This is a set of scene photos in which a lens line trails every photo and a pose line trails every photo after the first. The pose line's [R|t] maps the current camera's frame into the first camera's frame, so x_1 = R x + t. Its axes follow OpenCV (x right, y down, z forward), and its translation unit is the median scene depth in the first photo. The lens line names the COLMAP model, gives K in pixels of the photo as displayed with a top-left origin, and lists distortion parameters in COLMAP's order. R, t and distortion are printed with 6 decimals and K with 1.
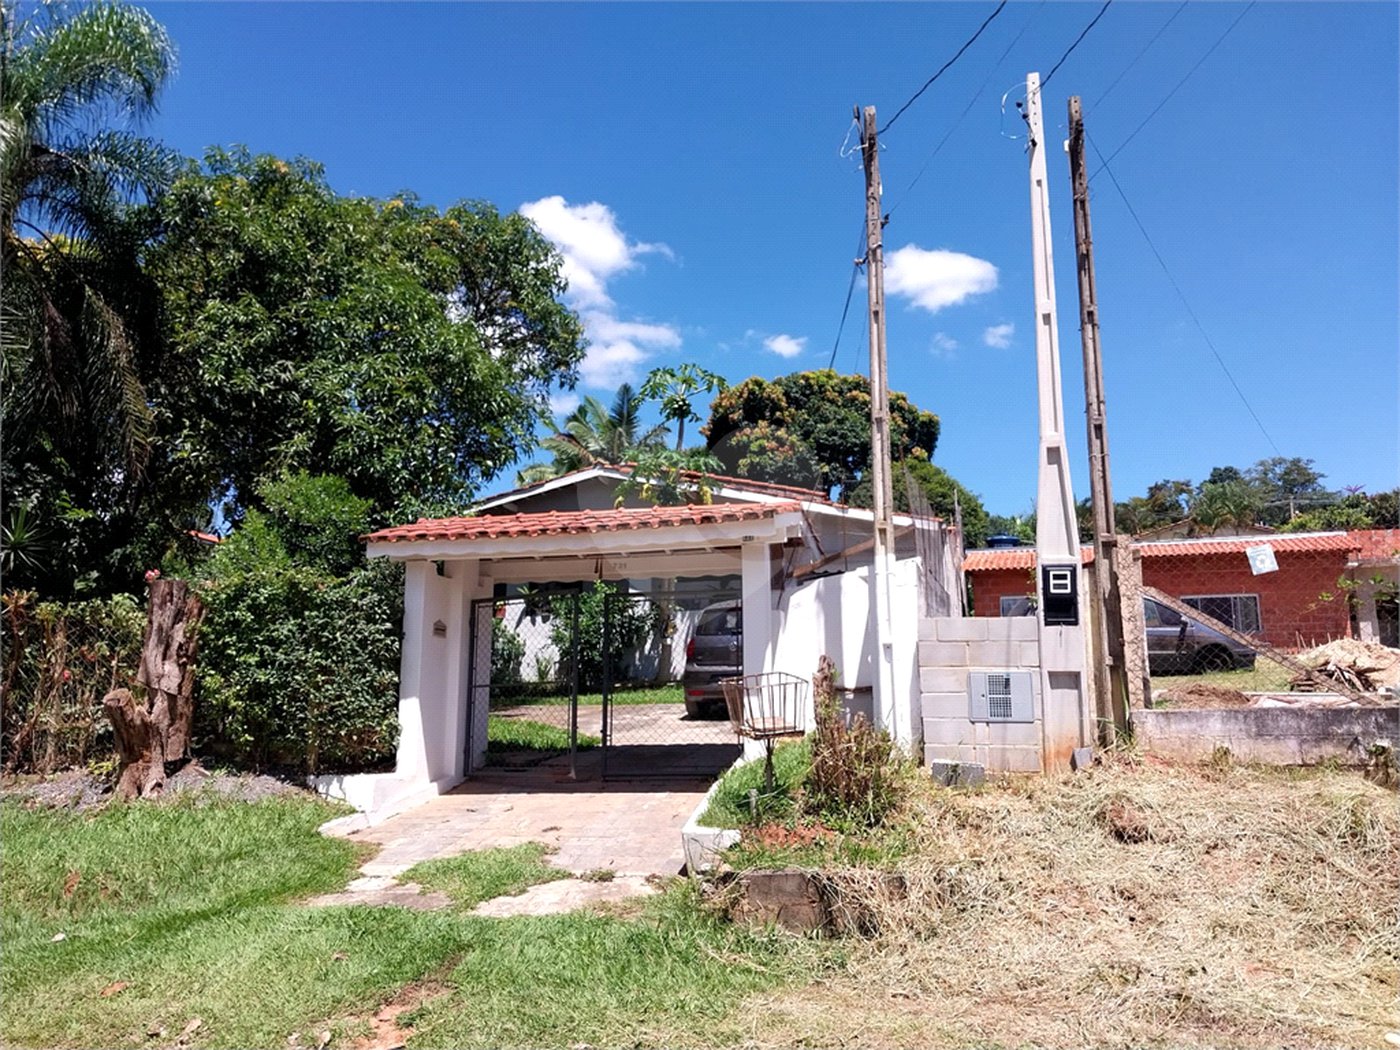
lens RADIAL K [[1115.2, 0, 698.0], [0, 1115.2, 519.1], [0, 0, 1]] dist [0.005432, -0.038358]
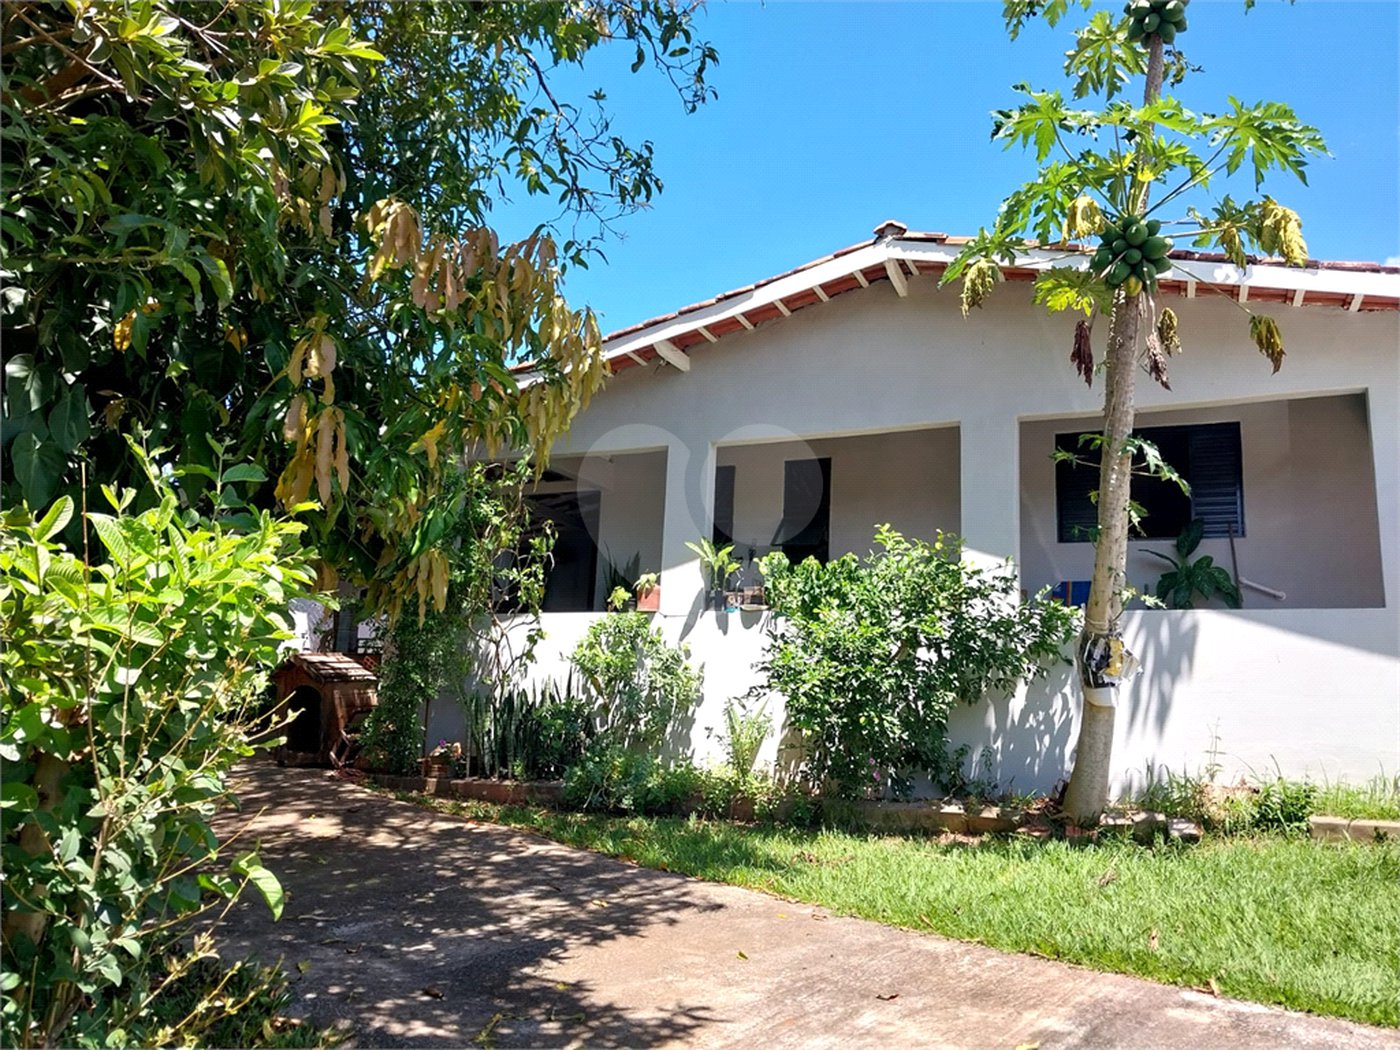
lens RADIAL K [[1115.2, 0, 706.8], [0, 1115.2, 510.2], [0, 0, 1]] dist [0.005432, -0.038358]
pose [[0.986850, 0.005775, -0.161533, -0.085237], [-0.004190, 0.999940, 0.010149, 0.044697], [0.161582, -0.009339, 0.986815, 0.581652]]
